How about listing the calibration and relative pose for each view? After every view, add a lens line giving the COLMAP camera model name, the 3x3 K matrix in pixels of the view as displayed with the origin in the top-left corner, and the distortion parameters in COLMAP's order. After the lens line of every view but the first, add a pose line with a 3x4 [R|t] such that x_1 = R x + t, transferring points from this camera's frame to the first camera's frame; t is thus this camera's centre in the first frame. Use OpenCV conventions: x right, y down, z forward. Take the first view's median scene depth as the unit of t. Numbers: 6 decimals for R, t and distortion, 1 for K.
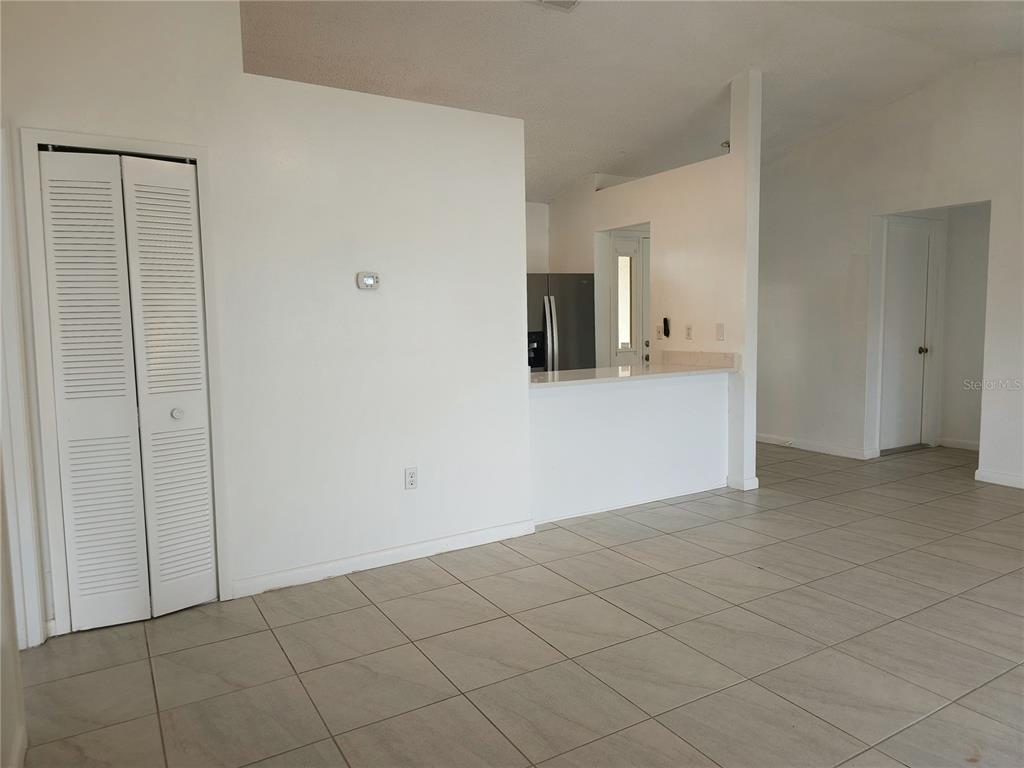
lens RADIAL K [[694.1, 0, 503.4], [0, 694.1, 390.9], [0, 0, 1]] dist [0.053817, -0.055756]
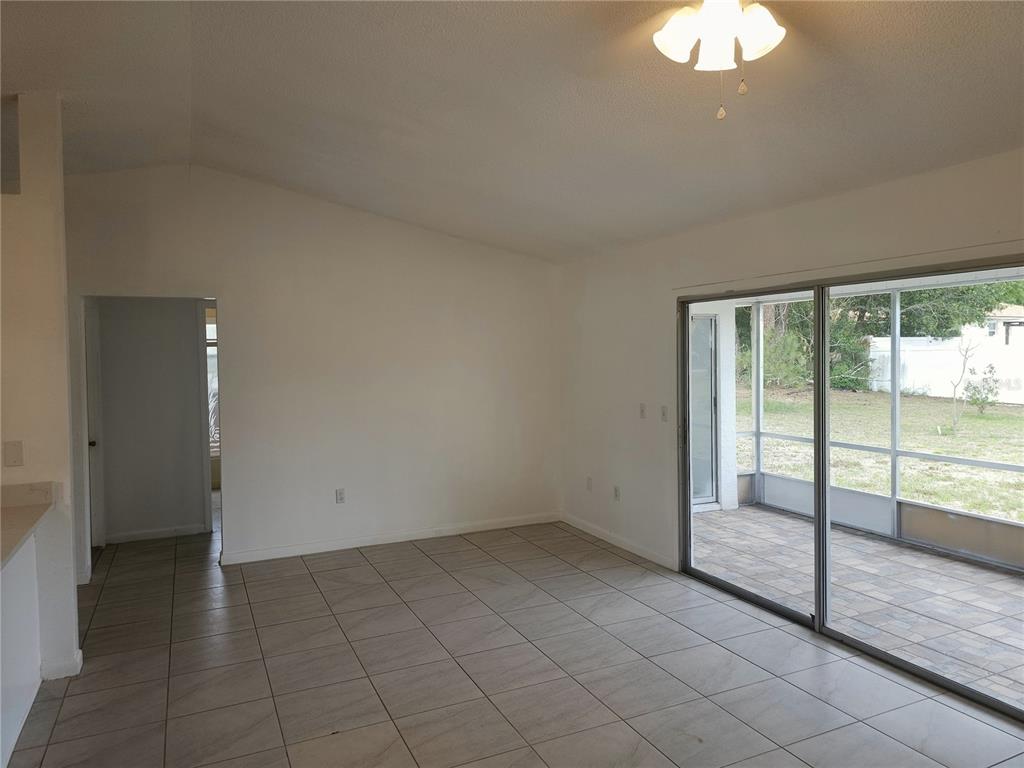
lens RADIAL K [[694.1, 0, 497.7], [0, 694.1, 376.1], [0, 0, 1]] dist [0.053817, -0.055756]
pose [[0.112868, -0.019357, 0.993421, -0.302210], [0.132025, 0.991237, 0.004314, -0.101146], [-0.984800, 0.130670, 0.114434, 0.469933]]
